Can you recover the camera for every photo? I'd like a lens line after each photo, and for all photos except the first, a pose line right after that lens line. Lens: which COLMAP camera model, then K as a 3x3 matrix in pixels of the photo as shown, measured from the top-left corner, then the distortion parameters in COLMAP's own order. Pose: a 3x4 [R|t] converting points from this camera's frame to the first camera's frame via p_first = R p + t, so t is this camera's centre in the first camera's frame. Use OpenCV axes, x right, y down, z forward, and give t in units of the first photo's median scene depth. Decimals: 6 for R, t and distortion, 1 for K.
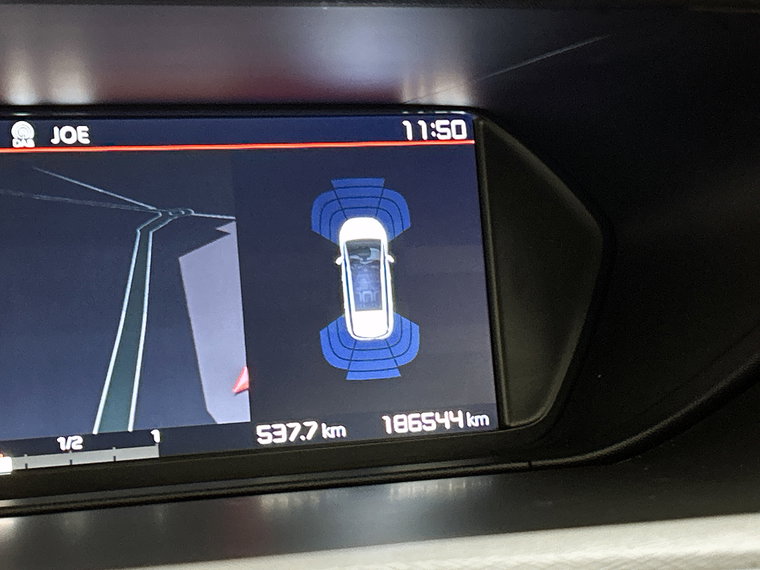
lens RADIAL K [[1881.9, 0, 378.6], [0, 1881.9, 279.5], [0, 0, 1]] dist [0.340861, 0.000000]
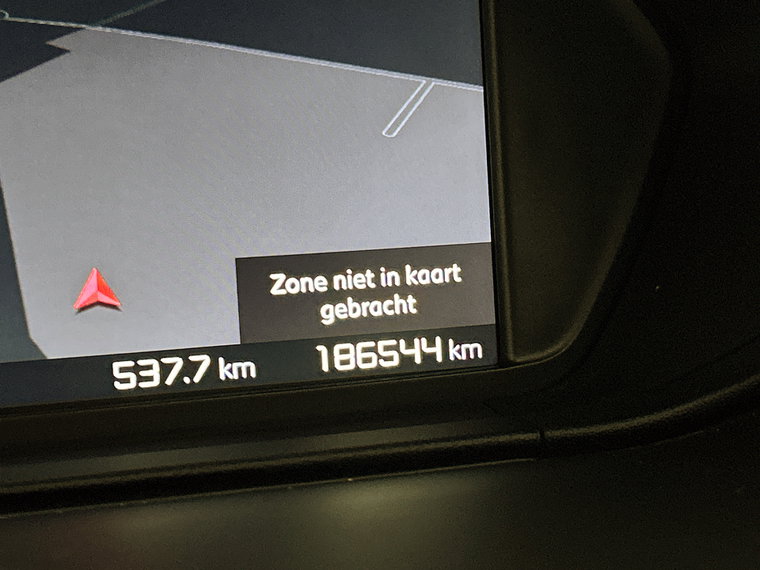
lens RADIAL K [[1881.9, 0, 376.5], [0, 1881.9, 284.7], [0, 0, 1]] dist [0.340861, 0.000000]
pose [[0.999503, 0.025601, -0.018372, 0.034608], [-0.022950, 0.990945, 0.132293, -0.033705], [0.021593, -0.131806, 0.991040, 0.375741]]
